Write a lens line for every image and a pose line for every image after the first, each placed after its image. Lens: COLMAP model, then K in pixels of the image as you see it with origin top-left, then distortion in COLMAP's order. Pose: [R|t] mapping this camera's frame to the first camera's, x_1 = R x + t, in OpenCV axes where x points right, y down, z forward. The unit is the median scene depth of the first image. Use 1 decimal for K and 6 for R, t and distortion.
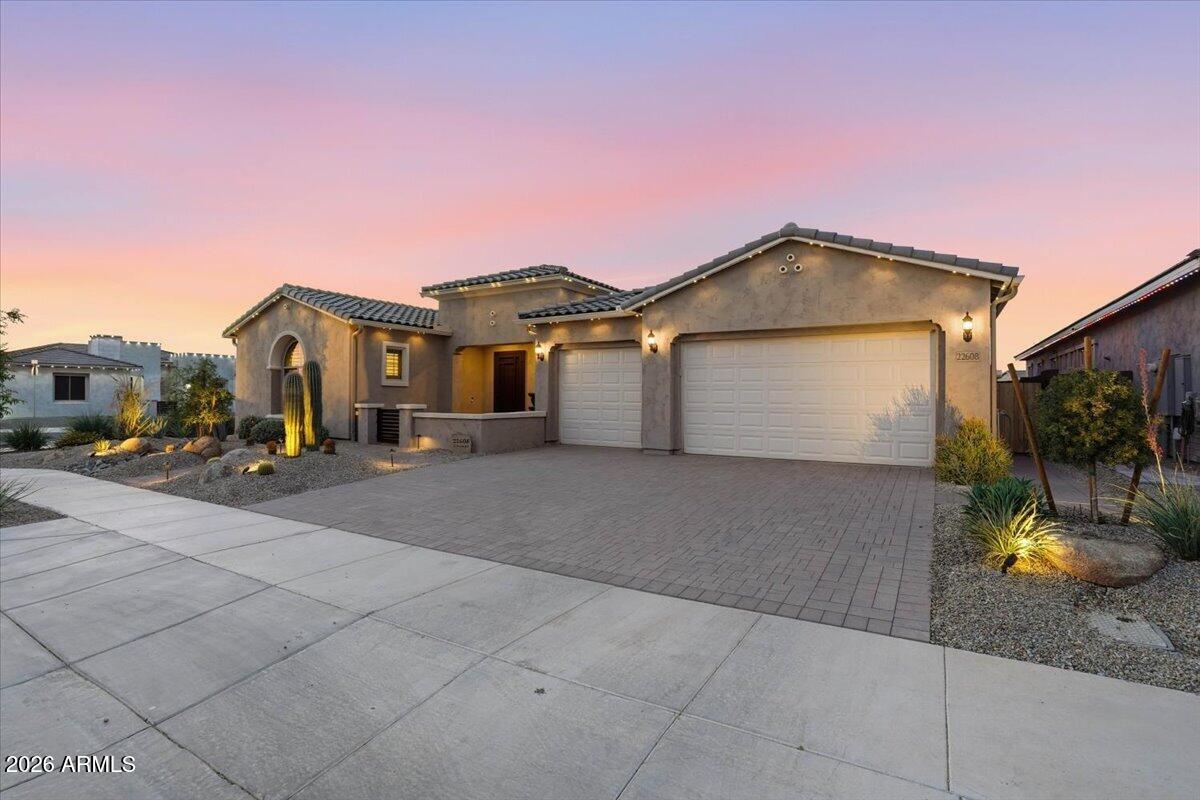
lens RADIAL K [[578.5, 0, 595.0], [0, 578.5, 390.9], [0, 0, 1]] dist [-0.044701, 0.001059]
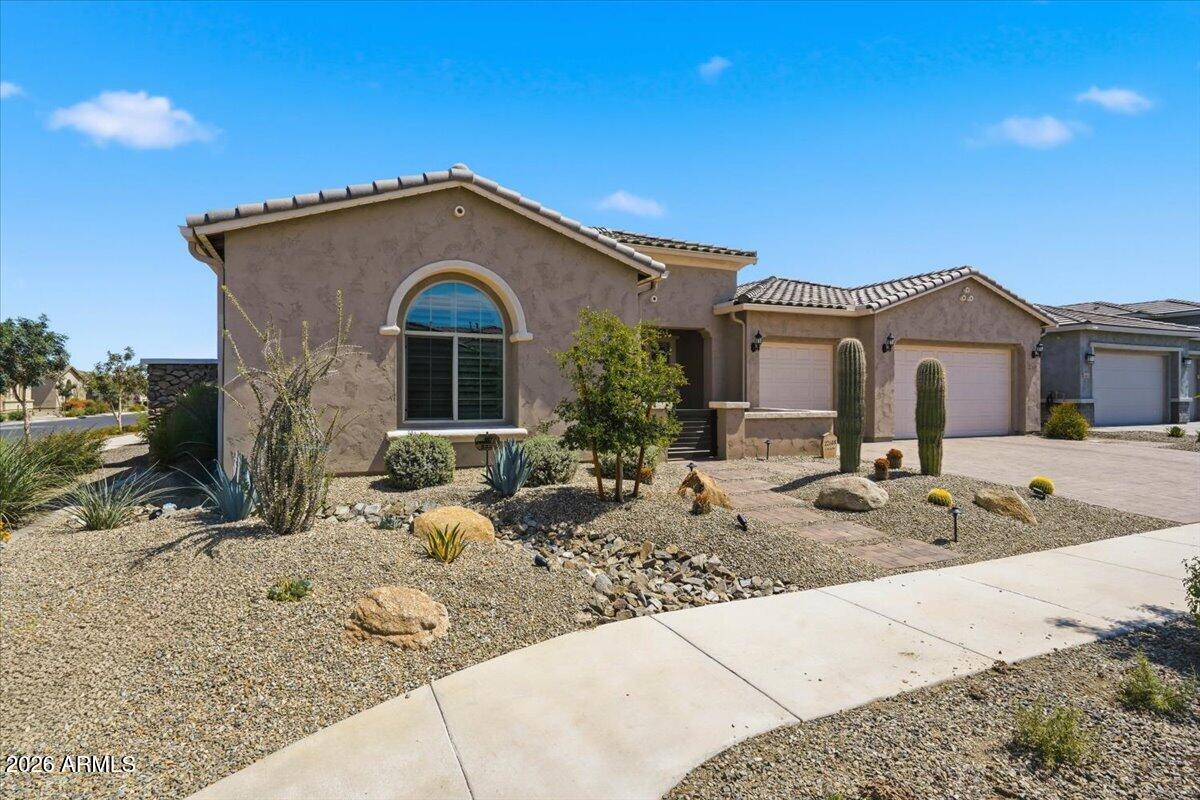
lens RADIAL K [[603.9, 0, 600.0], [0, 603.9, 400.0], [0, 0, 1]] dist [0.000817, -0.000036]
pose [[0.565812, -0.010934, 0.824462, -1.310888], [-0.002318, 0.999887, 0.014852, 0.011819], [-0.824531, -0.010315, 0.565723, 0.869895]]
